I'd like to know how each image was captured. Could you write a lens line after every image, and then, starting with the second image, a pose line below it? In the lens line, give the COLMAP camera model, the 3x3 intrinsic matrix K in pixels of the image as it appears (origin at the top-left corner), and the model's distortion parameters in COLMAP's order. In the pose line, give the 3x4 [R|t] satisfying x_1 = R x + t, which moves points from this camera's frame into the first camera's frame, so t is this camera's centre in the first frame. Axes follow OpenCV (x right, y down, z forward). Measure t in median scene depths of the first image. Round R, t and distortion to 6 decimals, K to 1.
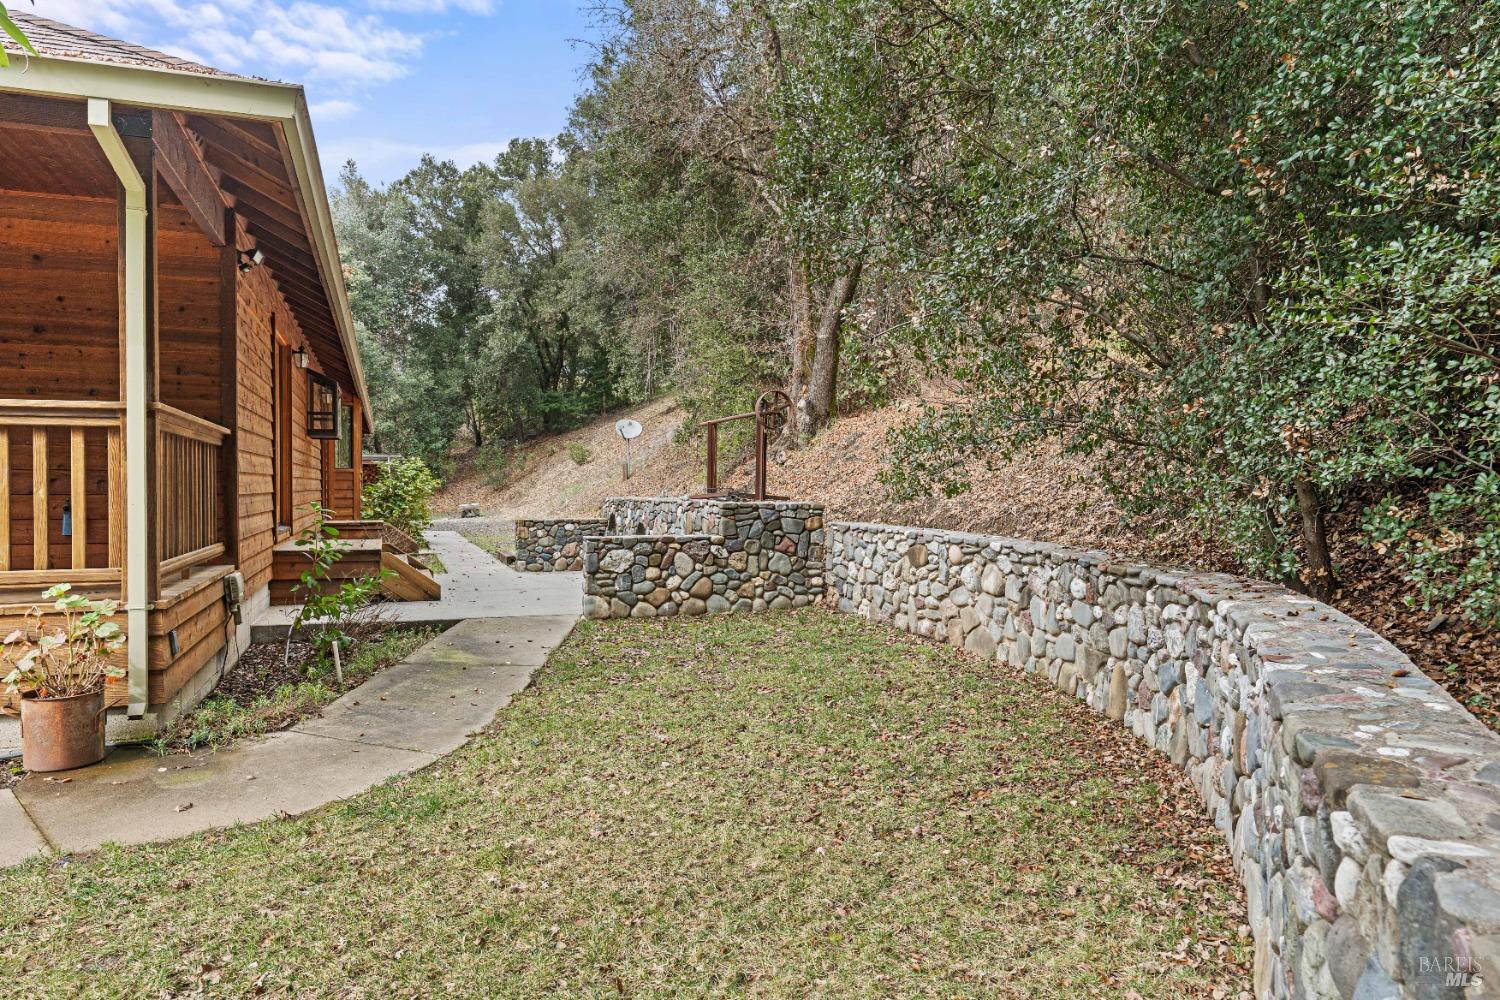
lens RADIAL K [[1033.0, 0, 750.0], [0, 1033.0, 501.7], [0, 0, 1]] dist [0.008007, 0.001546]
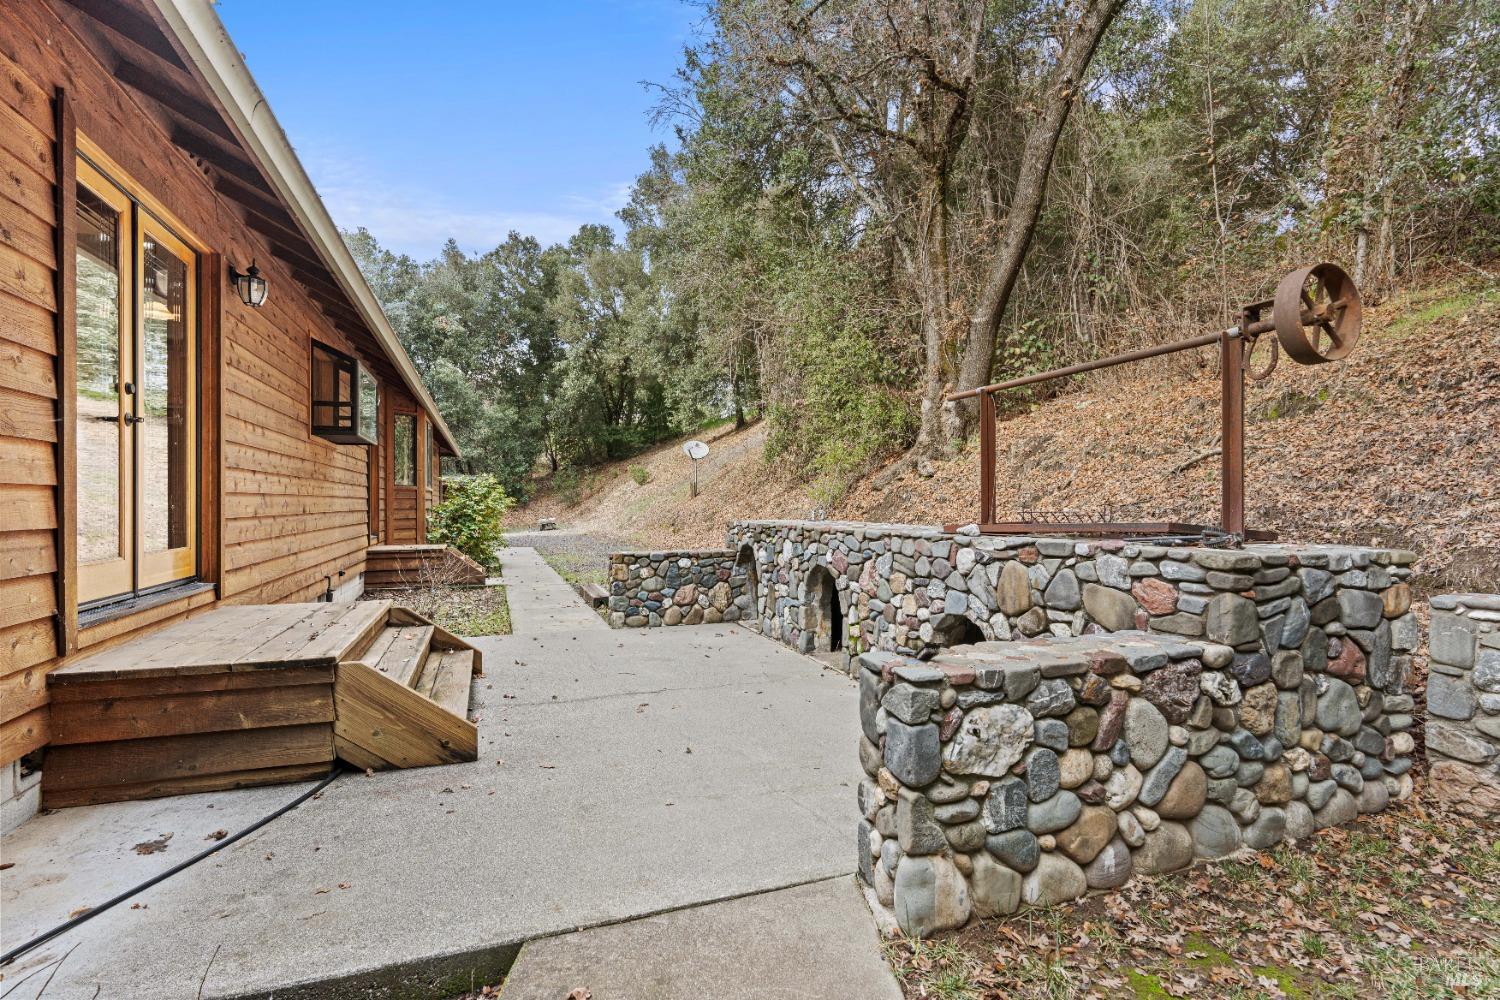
lens RADIAL K [[724.4, 0, 752.5], [0, 724.4, 499.8], [0, 0, 1]] dist [-0.010975, 0.003398]
pose [[0.999937, -0.004196, 0.010399, -0.093560], [0.004383, 0.999828, -0.018002, -0.006903], [-0.010321, 0.018047, 0.999784, 0.351156]]
